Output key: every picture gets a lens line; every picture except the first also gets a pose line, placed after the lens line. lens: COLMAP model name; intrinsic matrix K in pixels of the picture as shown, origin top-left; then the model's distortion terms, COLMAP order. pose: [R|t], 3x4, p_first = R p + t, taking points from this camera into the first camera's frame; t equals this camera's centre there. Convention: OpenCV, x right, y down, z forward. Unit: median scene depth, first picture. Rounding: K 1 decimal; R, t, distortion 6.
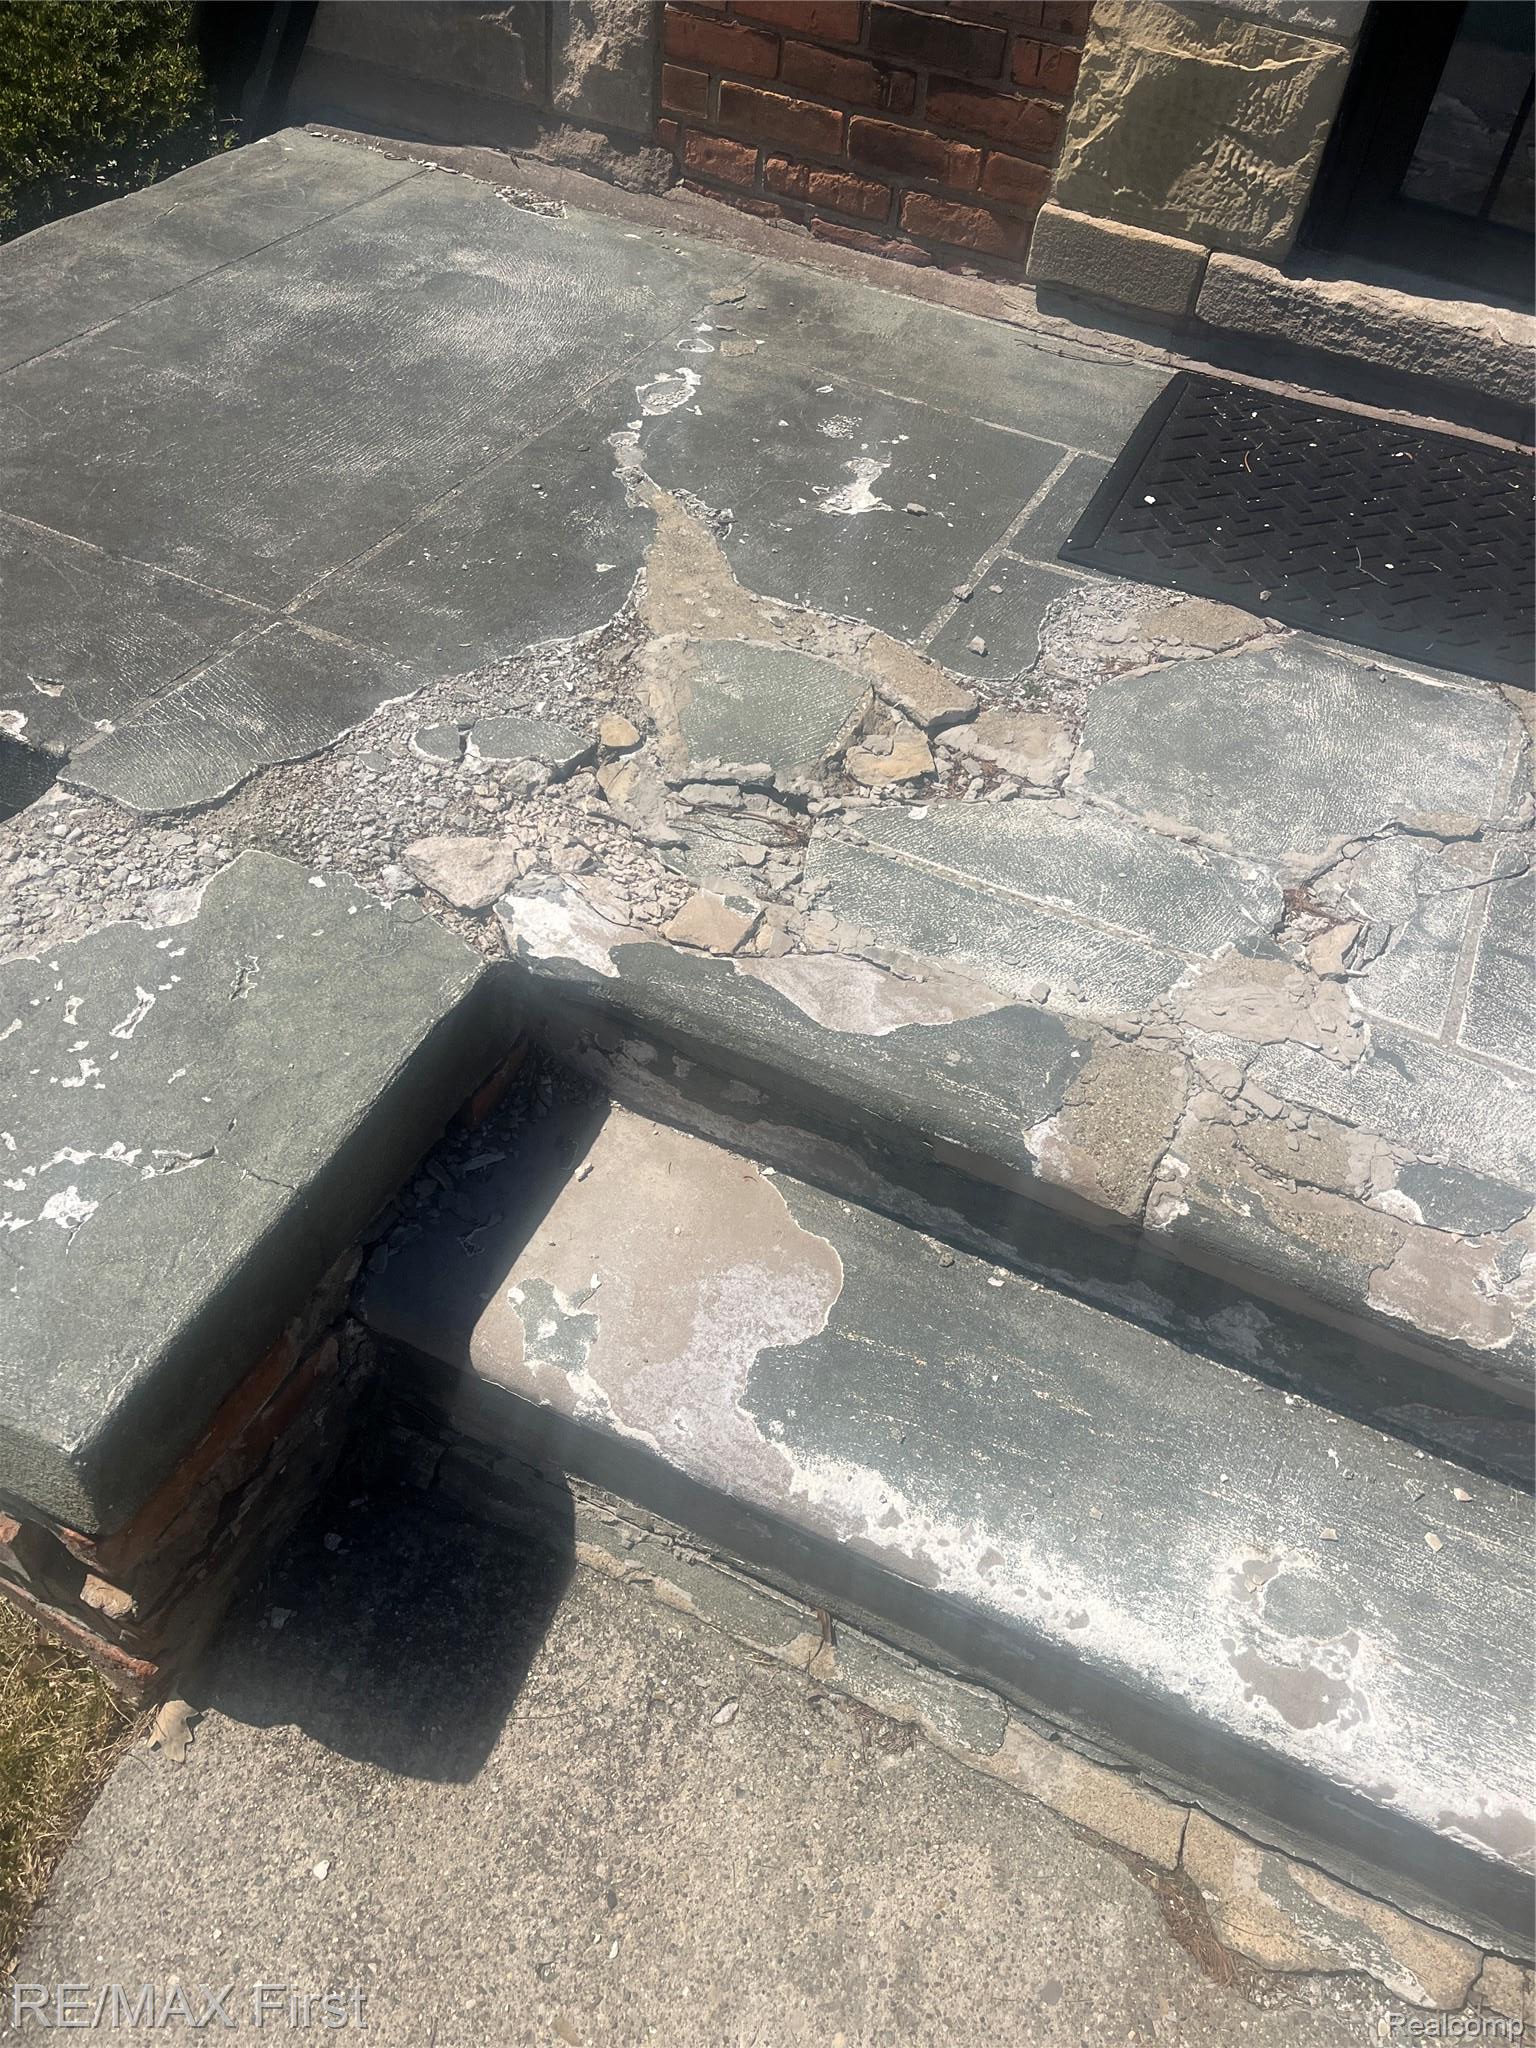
lens RADIAL K [[1568.7, 0, 777.5], [0, 1568.7, 1022.1], [0, 0, 1]] dist [0.036039, -0.042427]
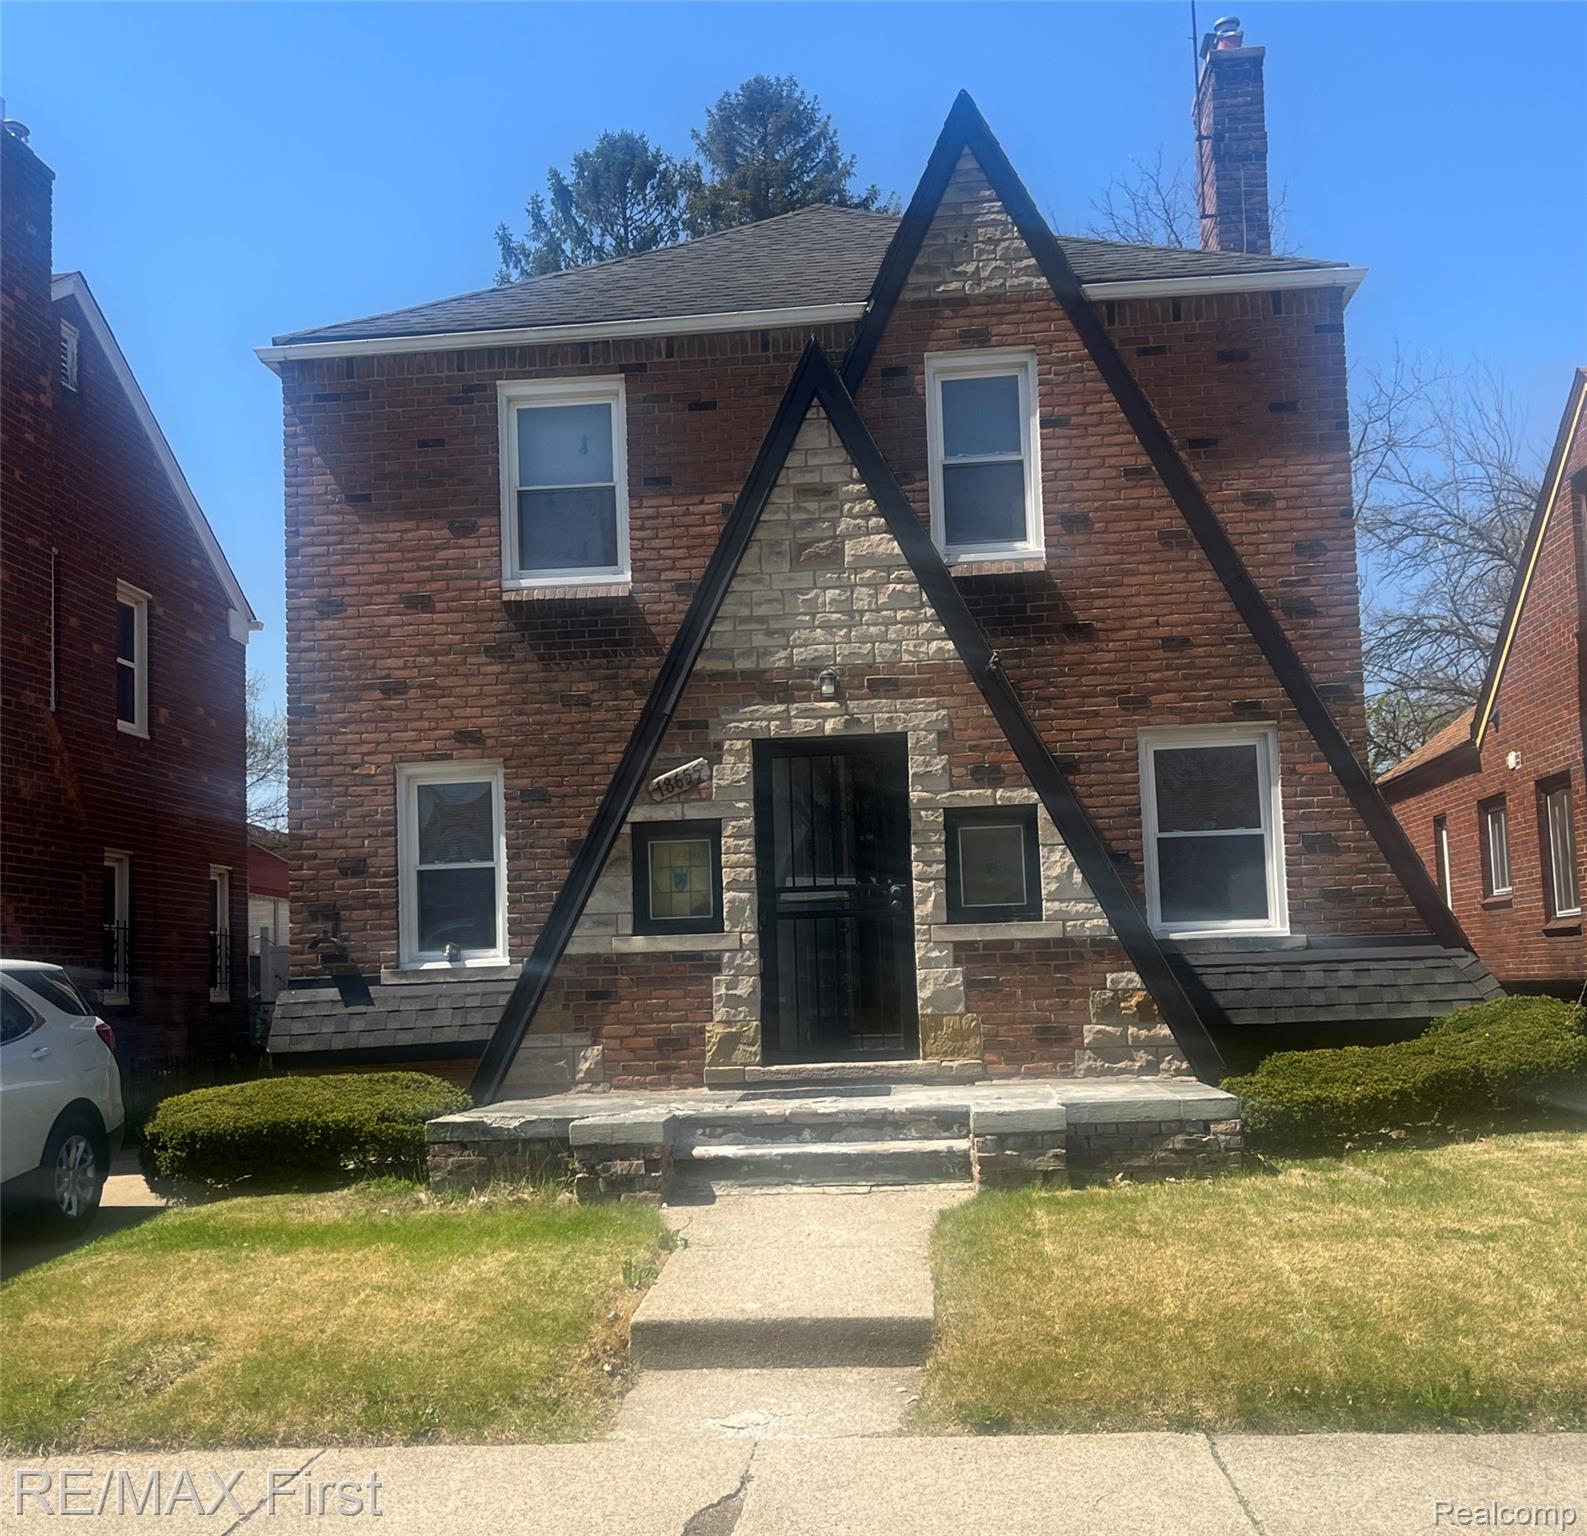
lens RADIAL K [[1811.9, 0, 793.5], [0, 1811.9, 768.9], [0, 0, 1]] dist [0.045081, 0.000000]
pose [[0.931691, -0.094473, 0.350751, -1.282312], [0.335677, 0.592938, -0.731946, 2.740028], [-0.138825, 0.799687, 0.584148, -2.614289]]
